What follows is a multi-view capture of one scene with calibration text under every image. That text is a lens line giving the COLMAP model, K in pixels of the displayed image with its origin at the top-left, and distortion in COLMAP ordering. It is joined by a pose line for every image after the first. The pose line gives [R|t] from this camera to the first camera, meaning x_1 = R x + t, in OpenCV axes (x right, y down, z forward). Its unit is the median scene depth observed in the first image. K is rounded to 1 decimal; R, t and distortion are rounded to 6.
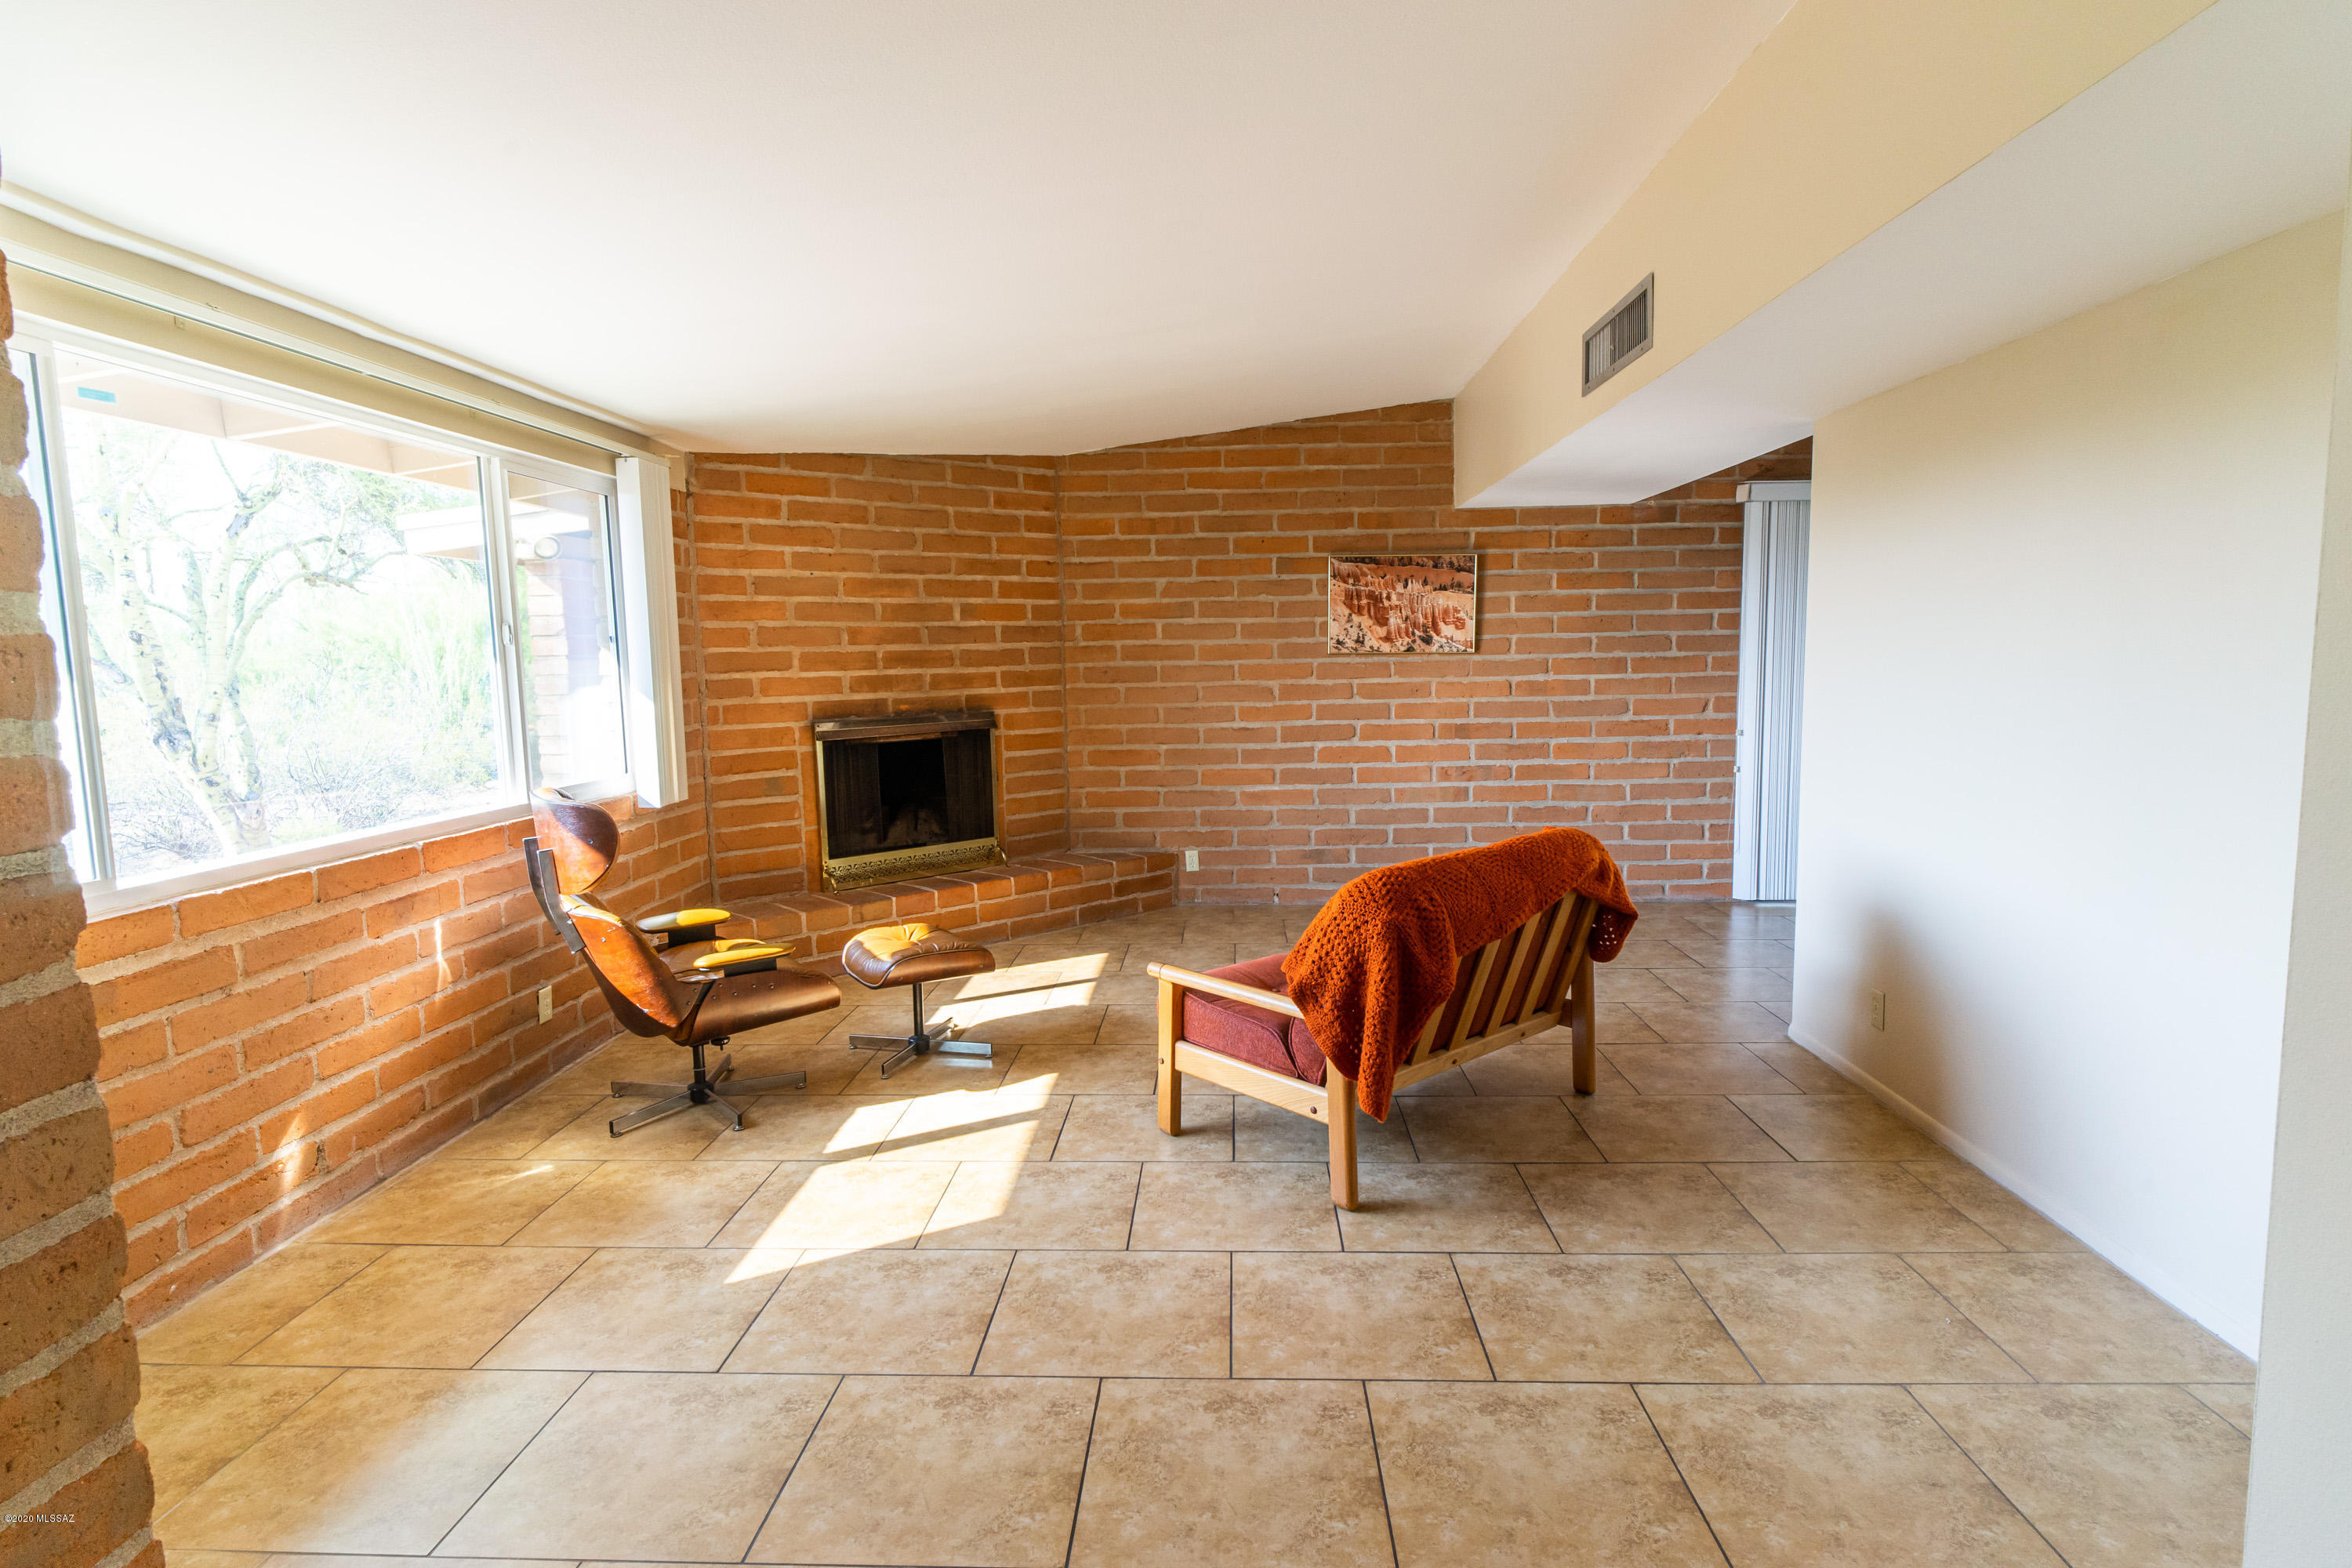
lens RADIAL K [[1216.6, 0, 1176.0], [0, 1216.6, 784.0], [0, 0, 1]] dist [0.002283, 0.000360]
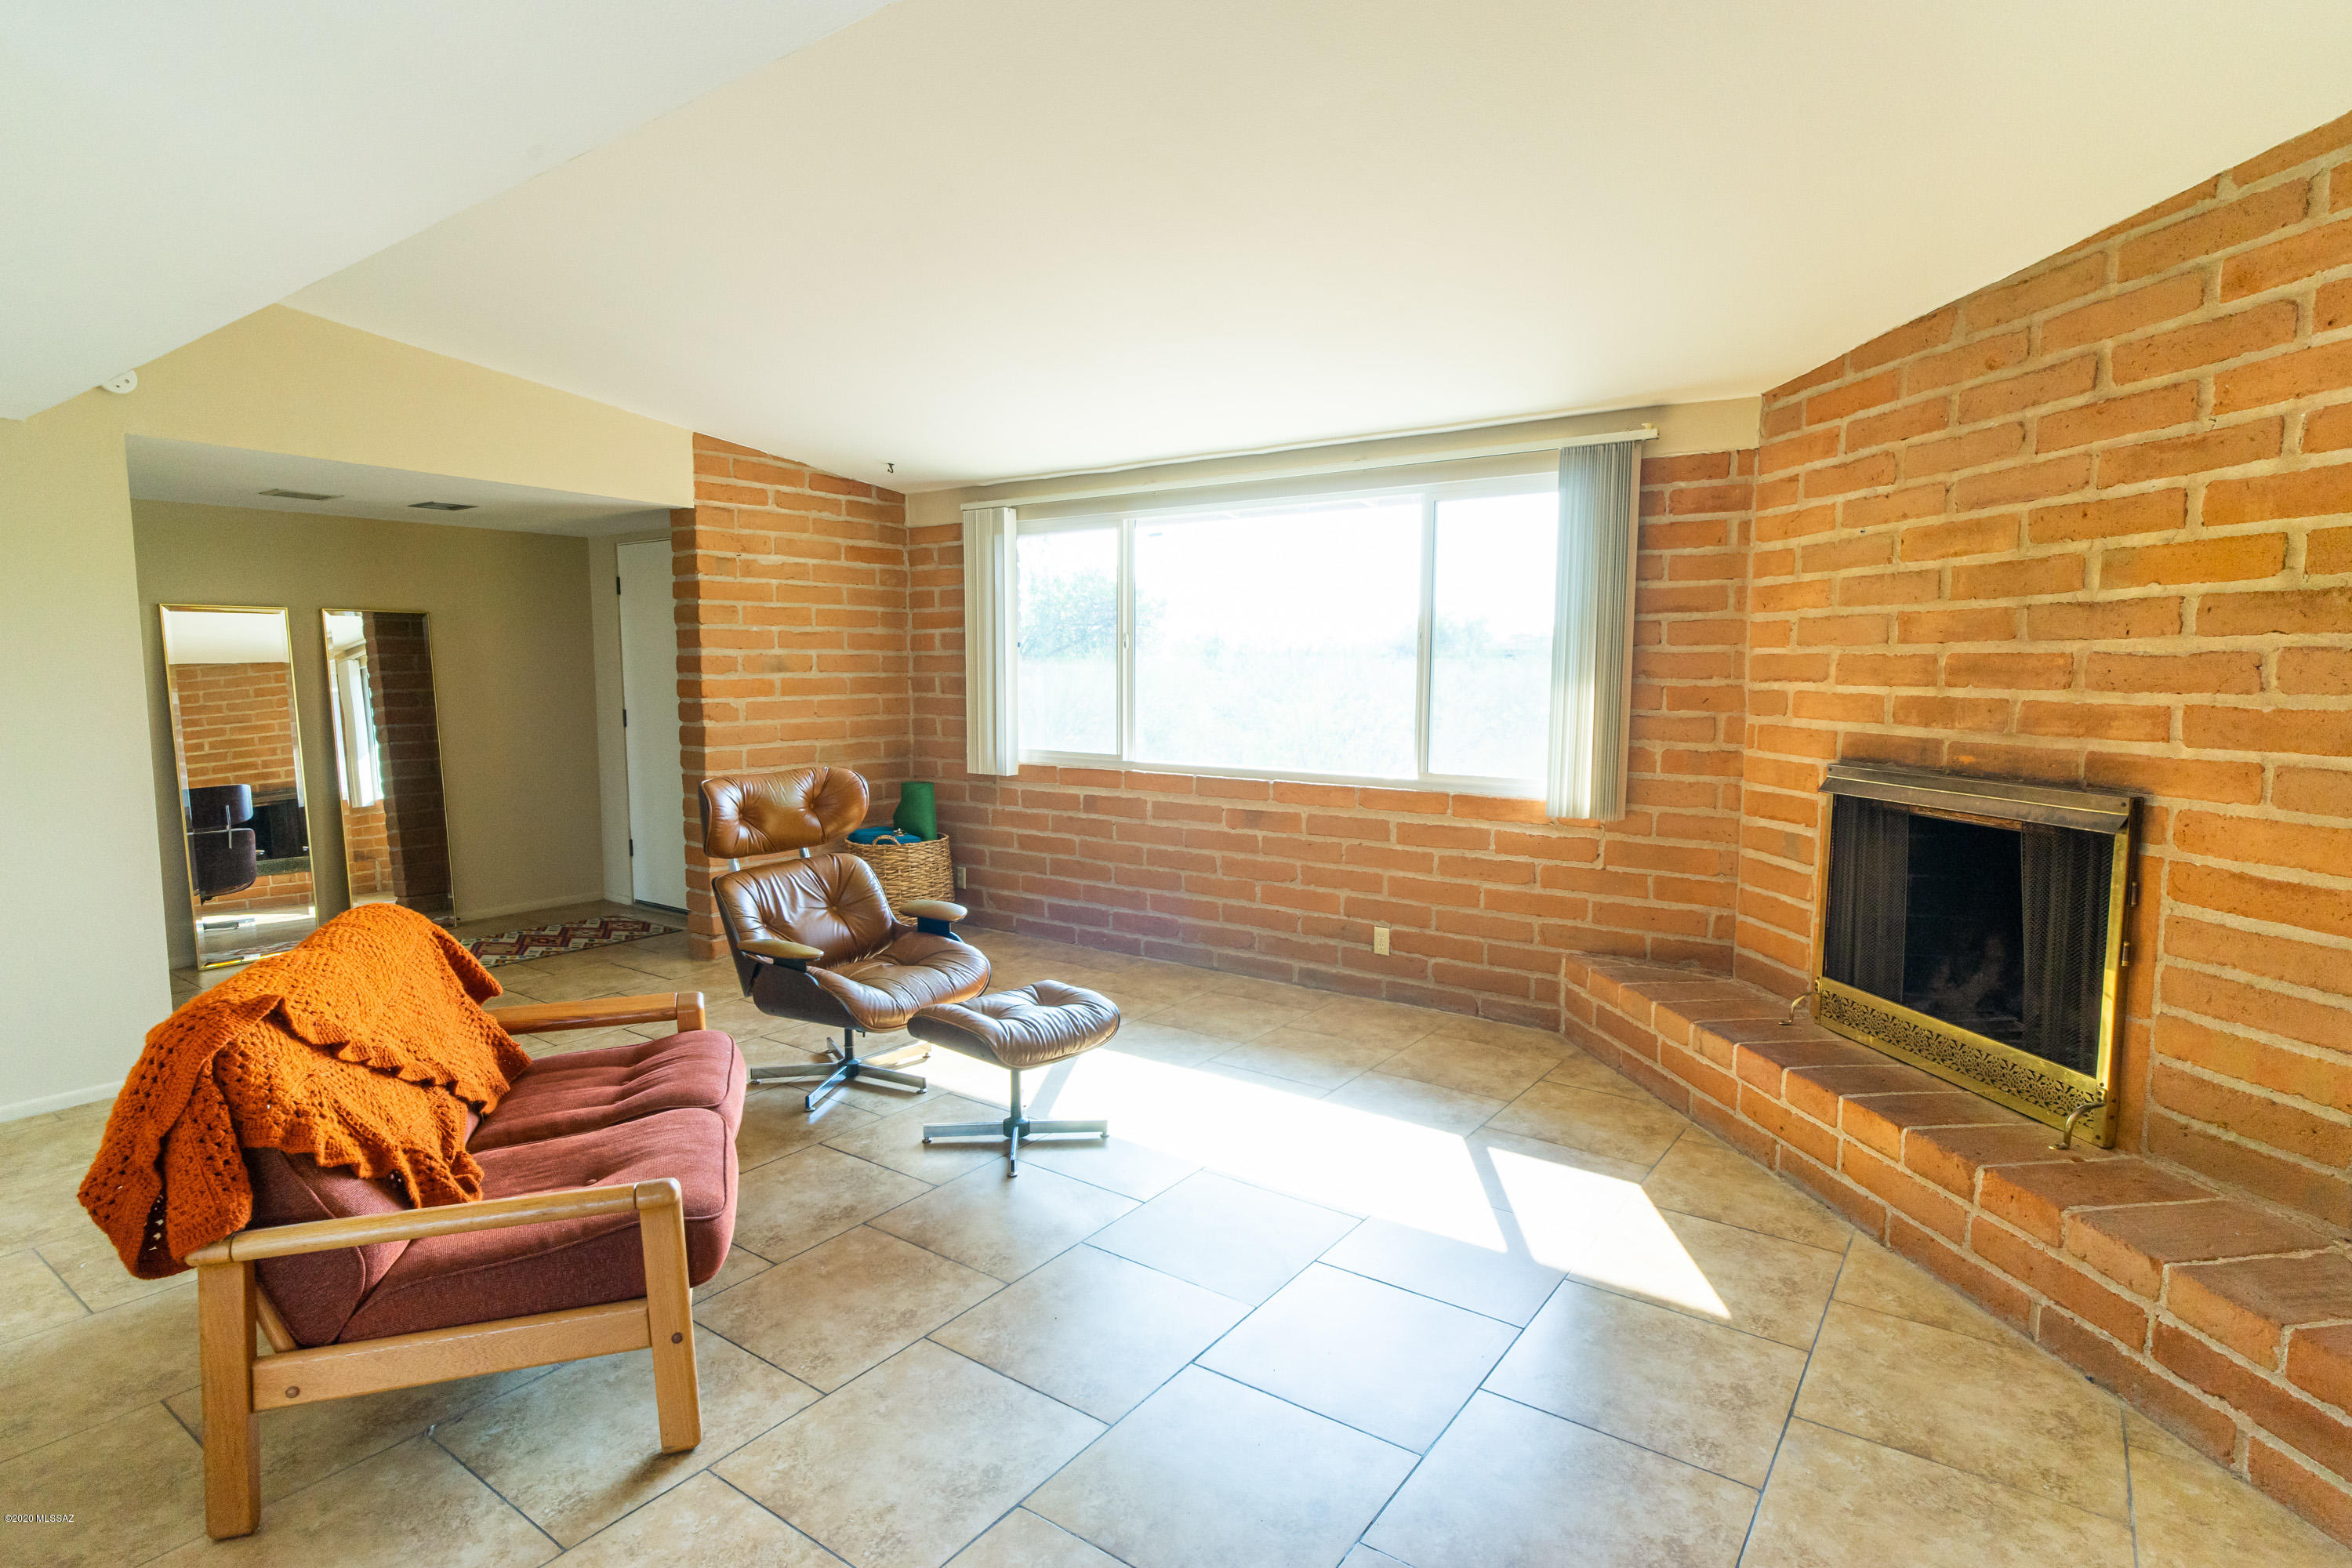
lens RADIAL K [[1216.6, 0, 1176.0], [0, 1216.6, 784.0], [0, 0, 1]] dist [0.002283, 0.000360]
pose [[-0.550309, 0.103220, -0.828556, 0.418939], [-0.079018, 0.981438, 0.174747, -0.120879], [0.831213, 0.161636, -0.531938, 1.017423]]
